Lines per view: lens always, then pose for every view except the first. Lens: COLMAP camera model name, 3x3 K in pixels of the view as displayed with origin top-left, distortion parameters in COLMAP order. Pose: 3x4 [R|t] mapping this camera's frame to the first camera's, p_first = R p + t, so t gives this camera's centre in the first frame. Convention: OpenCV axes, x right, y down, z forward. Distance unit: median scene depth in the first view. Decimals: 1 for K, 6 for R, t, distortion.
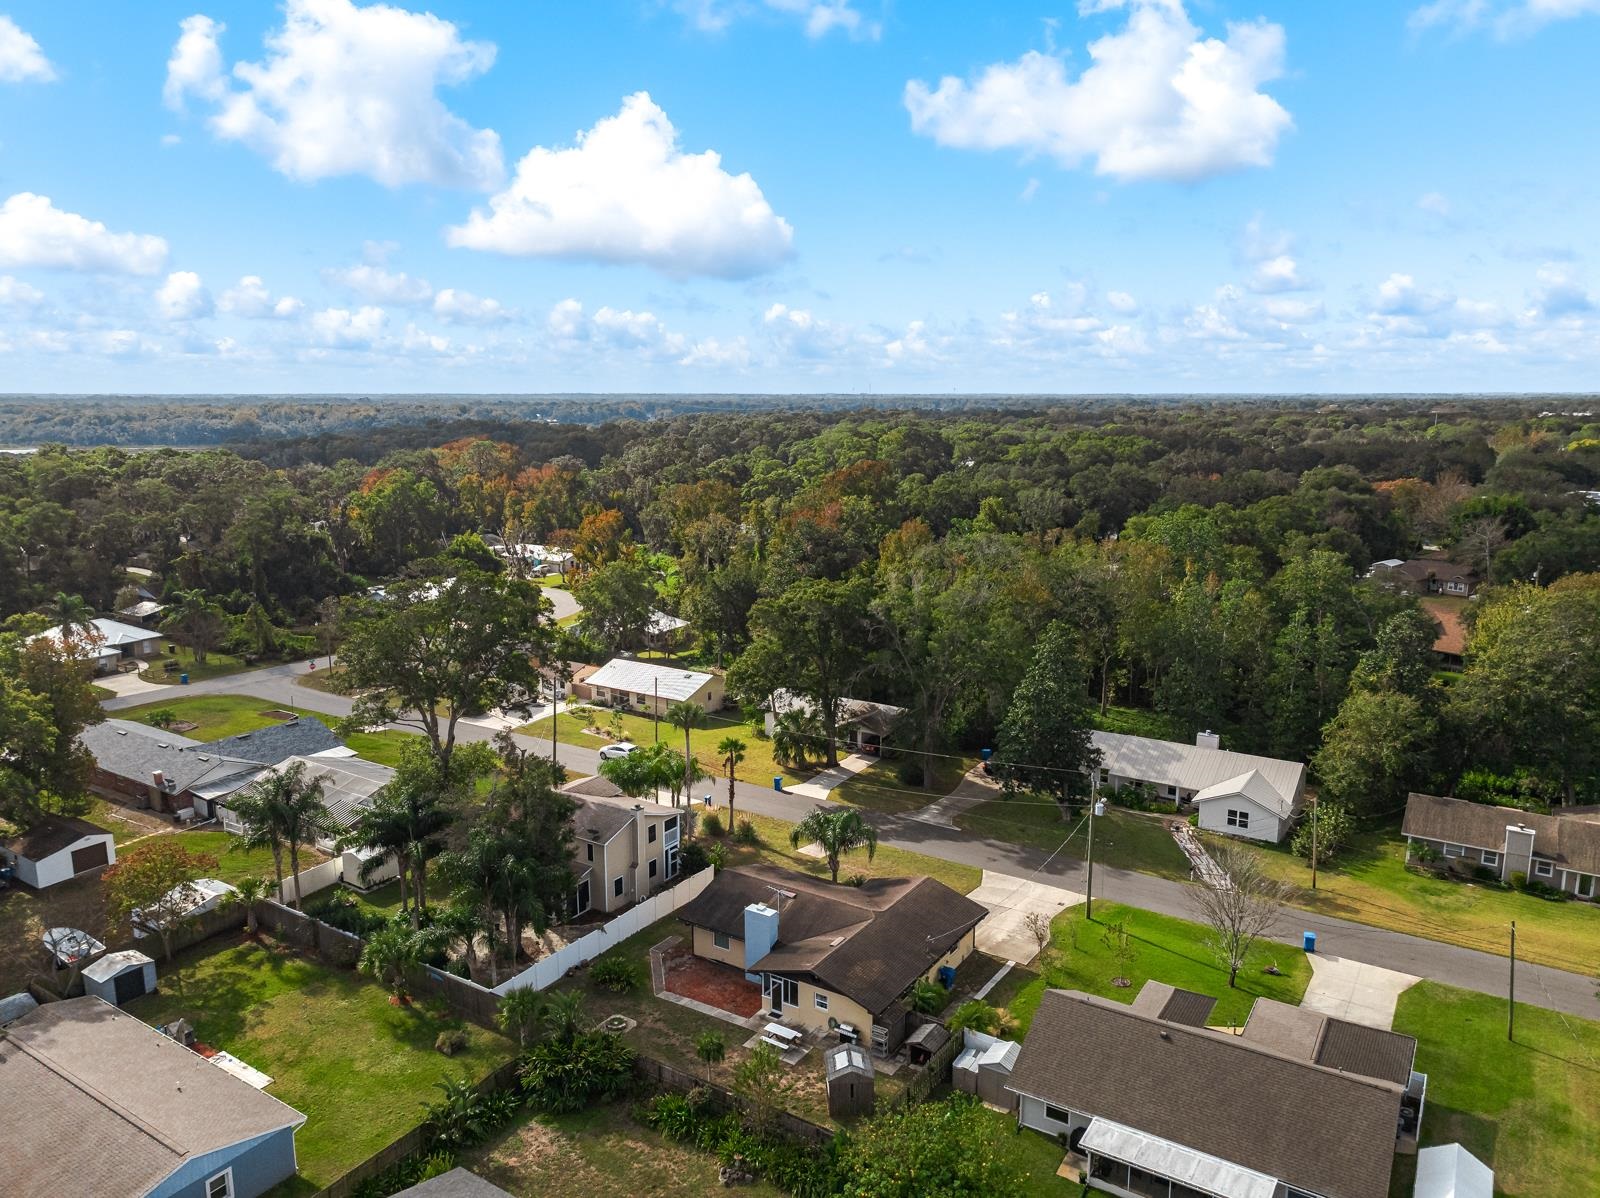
lens RADIAL K [[1109.8, 0, 805.7], [0, 1109.8, 599.0], [0, 0, 1]] dist [-0.008629, -0.001091]
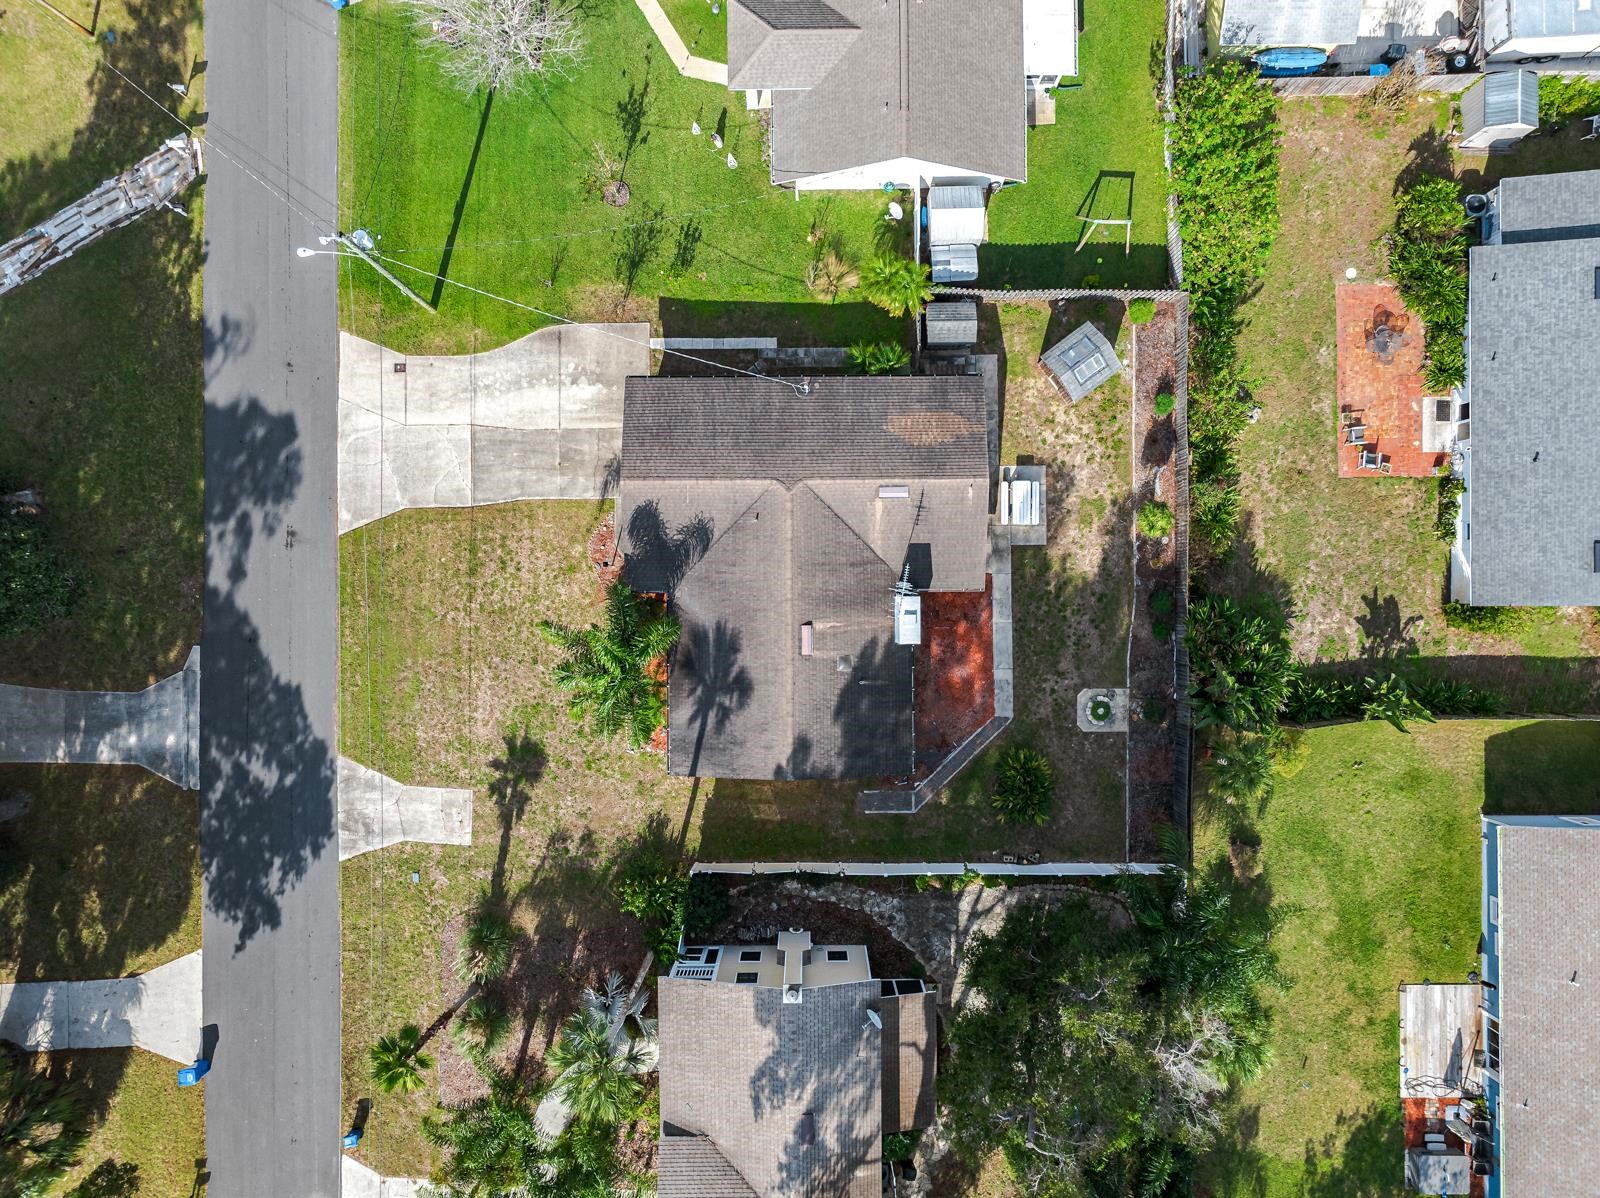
lens RADIAL K [[1115.8, 0, 807.3], [0, 1115.8, 595.0], [0, 0, 1]] dist [-0.008275, 0.013657]
pose [[-0.546893, -0.837193, 0.003891, 0.001379], [0.155365, -0.096923, 0.983091, -0.278948], [-0.822660, 0.538250, 0.183076, 0.703484]]
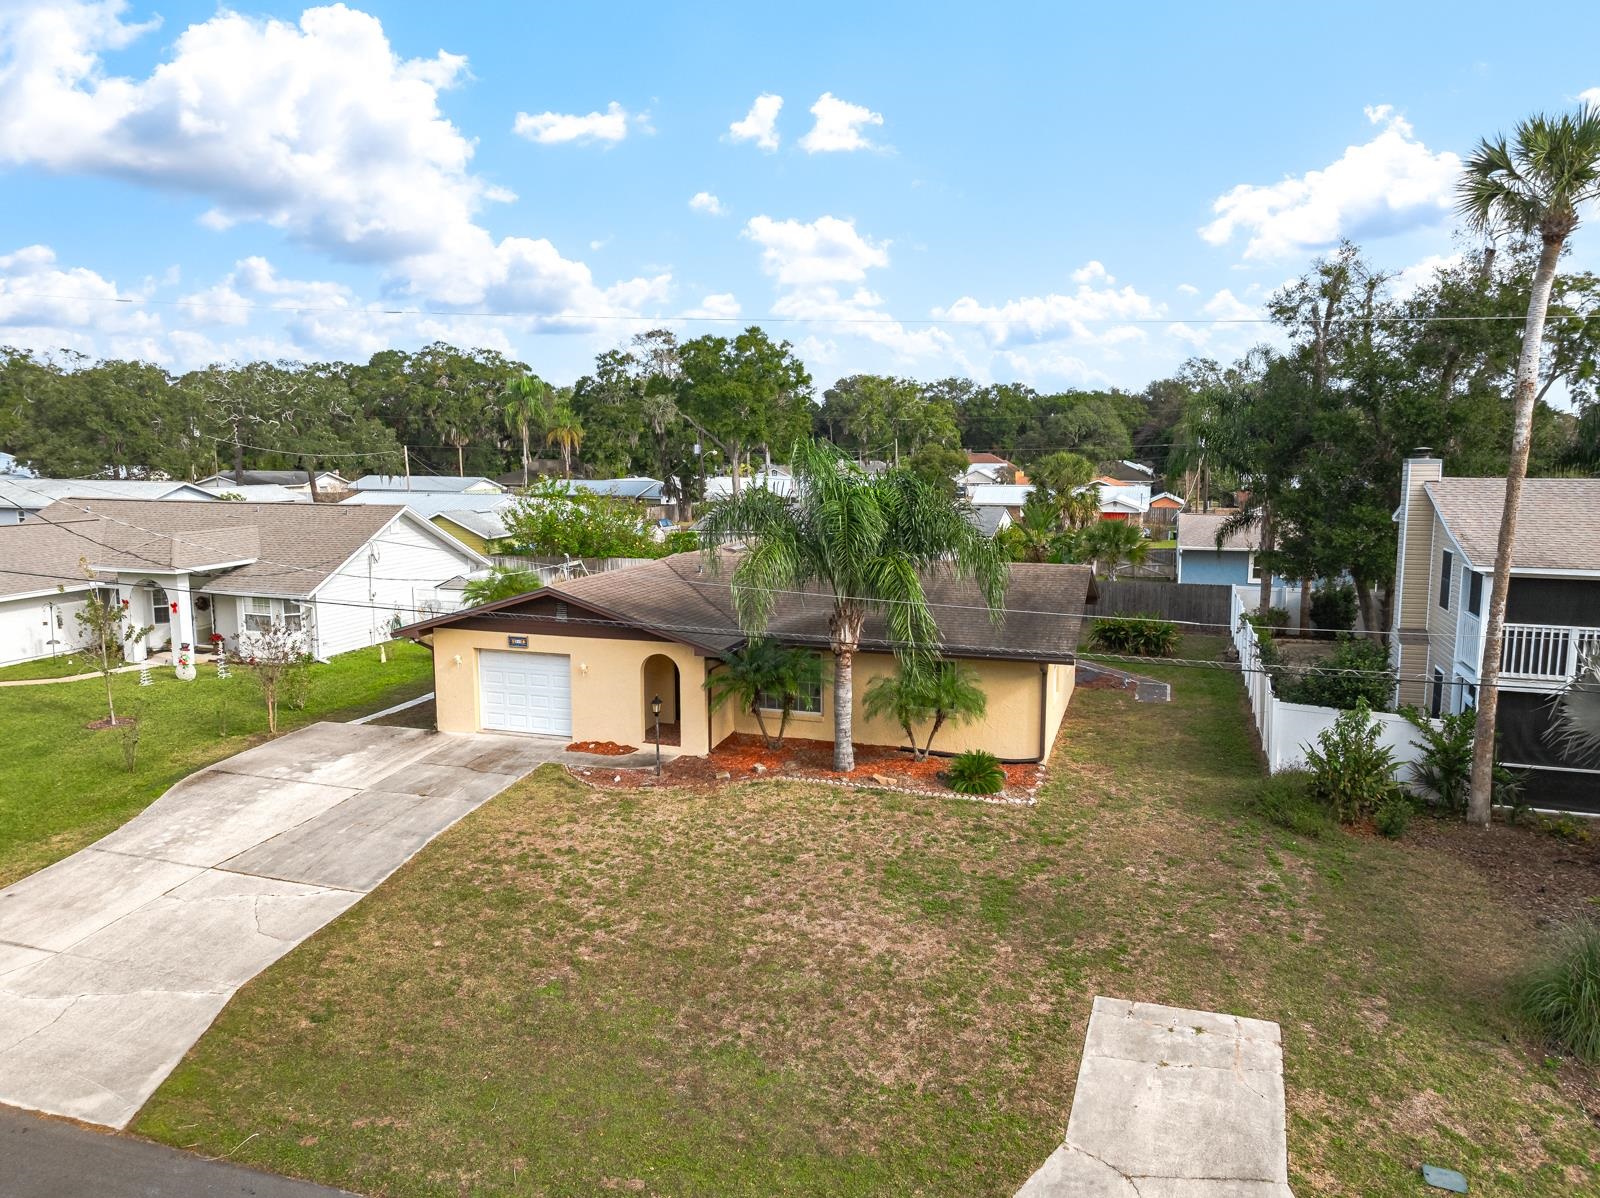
lens RADIAL K [[1115.8, 0, 807.3], [0, 1115.8, 595.0], [0, 0, 1]] dist [-0.008275, 0.013657]
pose [[-0.964279, 0.037582, -0.262208, 0.103765], [-0.047720, 0.949041, 0.311520, 0.115620], [0.260554, 0.312904, -0.913347, 1.127643]]
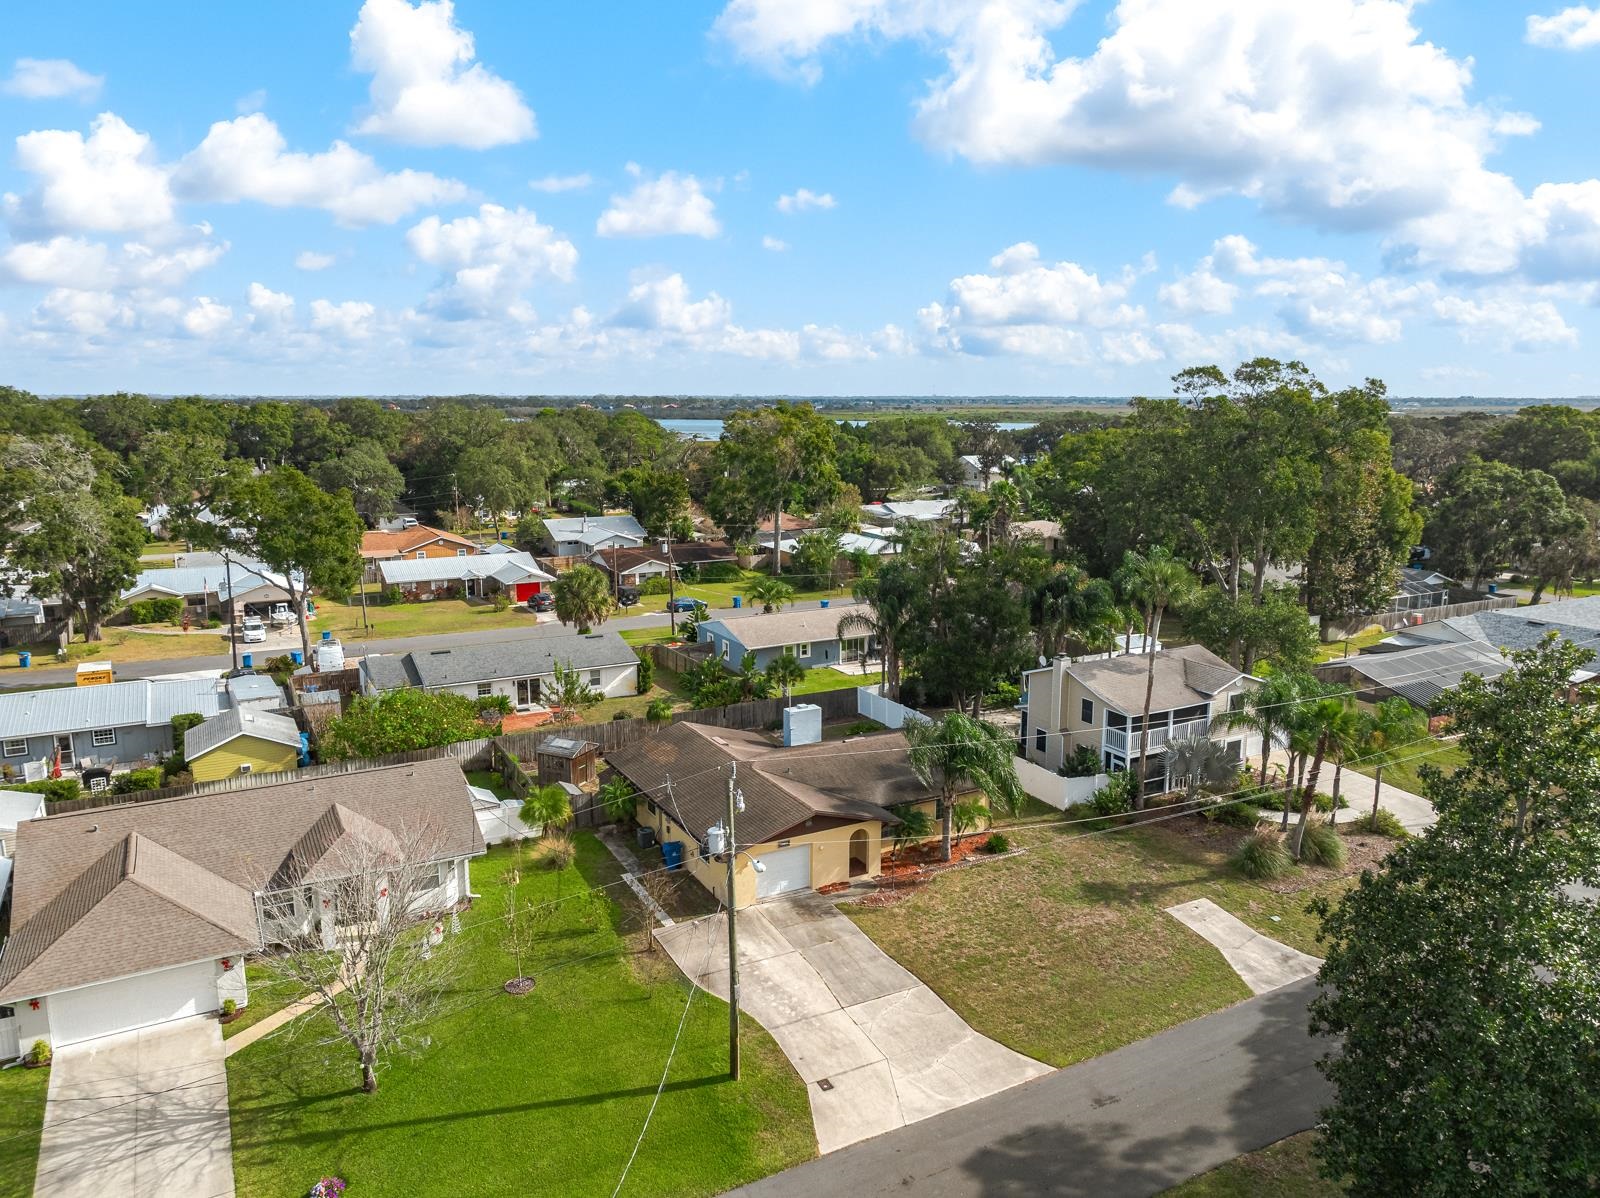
lens RADIAL K [[1117.1, 0, 806.6], [0, 1117.1, 599.2], [0, 0, 1]] dist [-0.005299, 0.004424]
pose [[-0.473729, 0.160886, -0.865850, 0.542732], [-0.161431, 0.950649, 0.264966, -0.028332], [0.865749, 0.265297, -0.424378, 1.034532]]
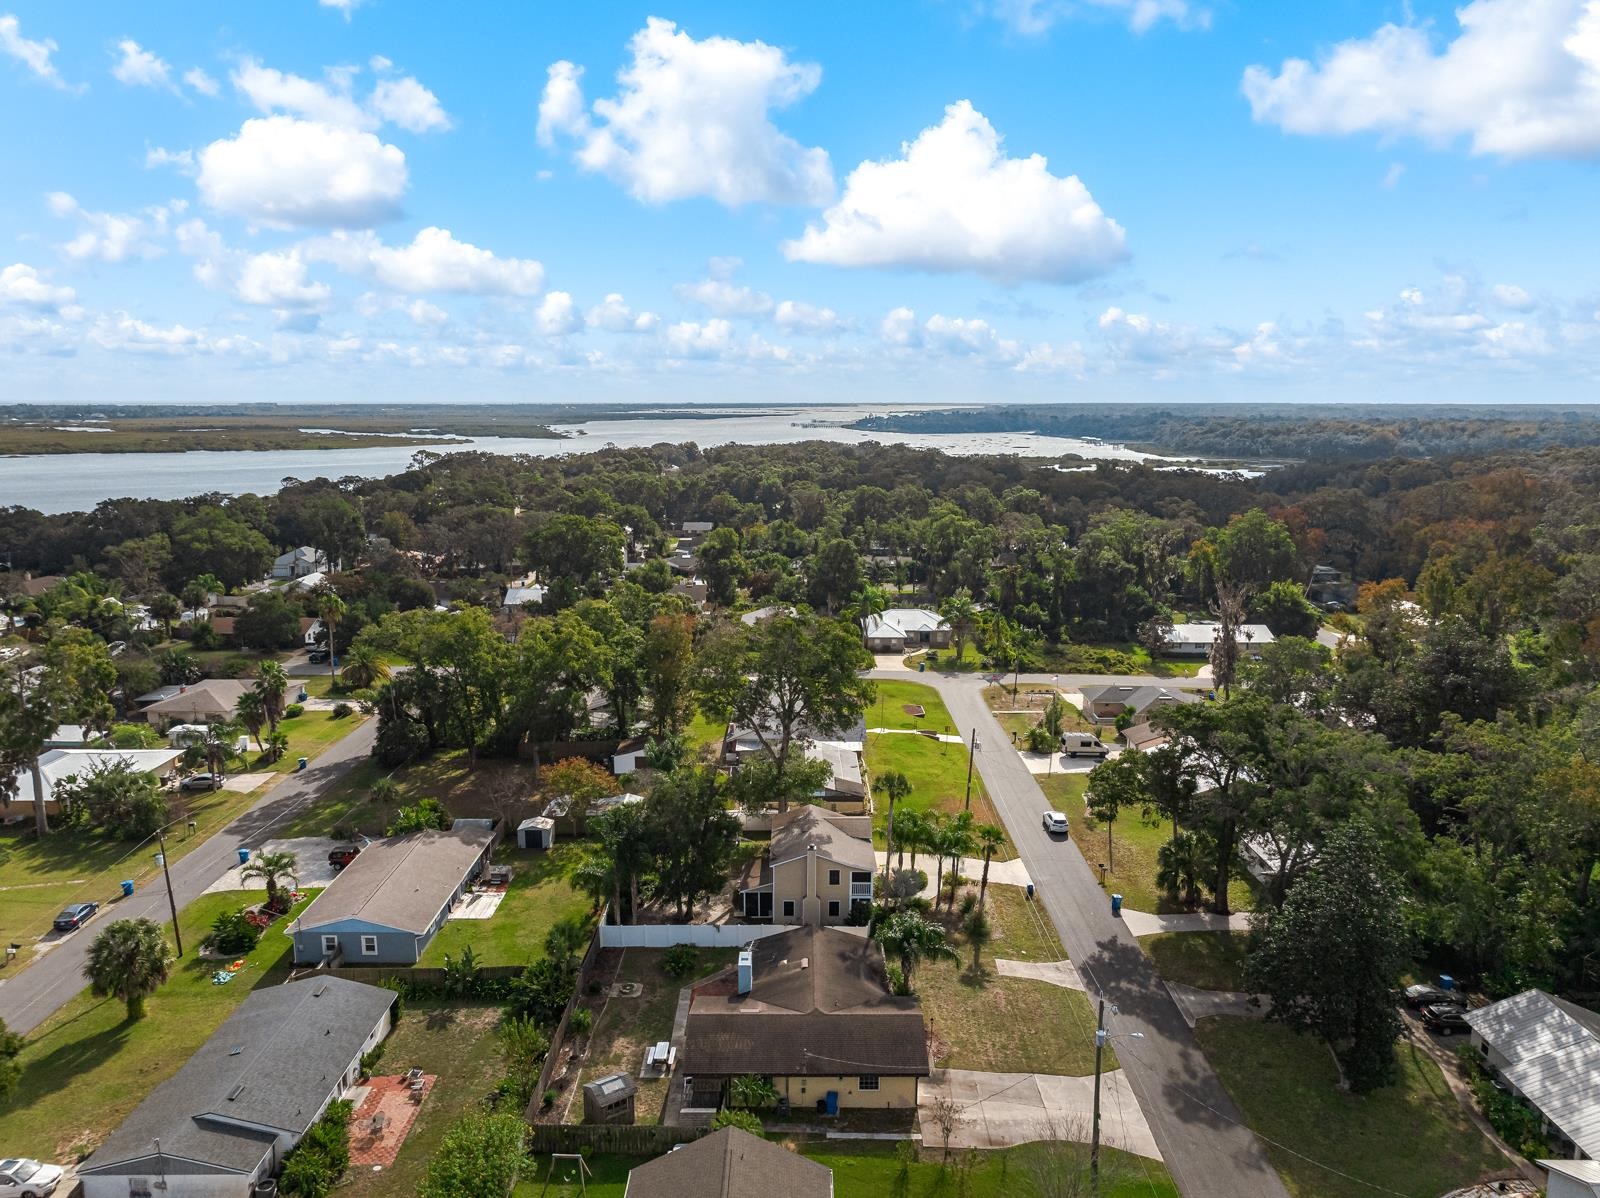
lens RADIAL K [[1117.1, 0, 806.6], [0, 1117.1, 599.2], [0, 0, 1]] dist [-0.005299, 0.004424]
pose [[0.548626, 0.149005, -0.822683, 0.657861], [-0.156847, 0.984863, 0.073782, -0.127607], [0.821224, 0.088557, 0.563693, 0.294638]]
